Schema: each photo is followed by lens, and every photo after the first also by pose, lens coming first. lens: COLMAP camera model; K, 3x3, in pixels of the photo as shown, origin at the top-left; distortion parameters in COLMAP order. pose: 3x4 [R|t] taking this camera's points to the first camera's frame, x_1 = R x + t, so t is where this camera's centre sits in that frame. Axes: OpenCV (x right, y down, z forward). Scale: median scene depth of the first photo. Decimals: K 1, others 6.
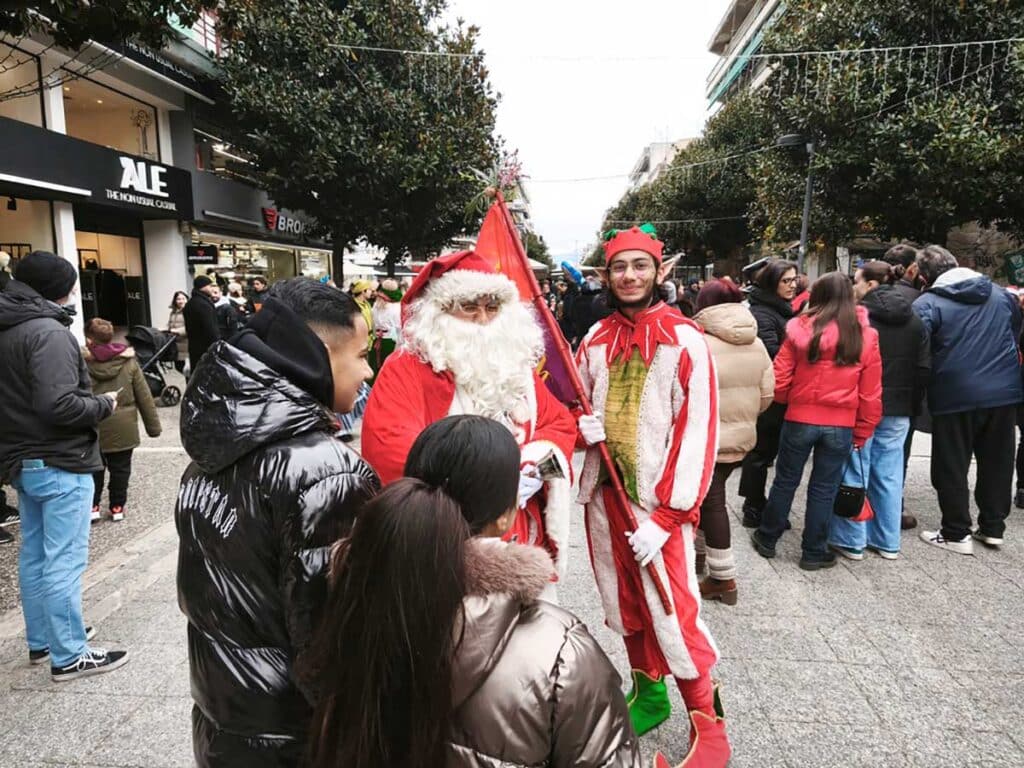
lens RADIAL K [[646.5, 0, 505.4], [0, 646.5, 385.3], [0, 0, 1]] dist [0.074713, -0.072910]
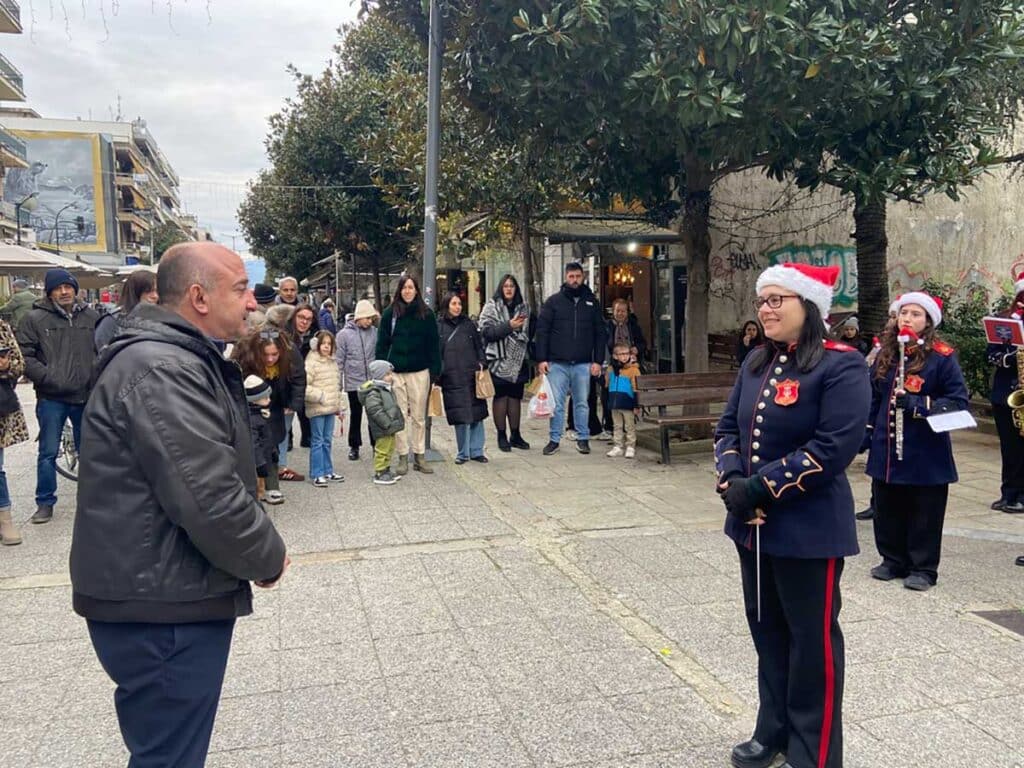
lens RADIAL K [[646.5, 0, 505.4], [0, 646.5, 385.3], [0, 0, 1]] dist [0.074713, -0.072910]
pose [[0.940744, -0.046876, 0.335861, 0.330624], [0.054531, 0.998422, -0.013392, -0.081474], [-0.334704, 0.030913, 0.941816, 0.552361]]
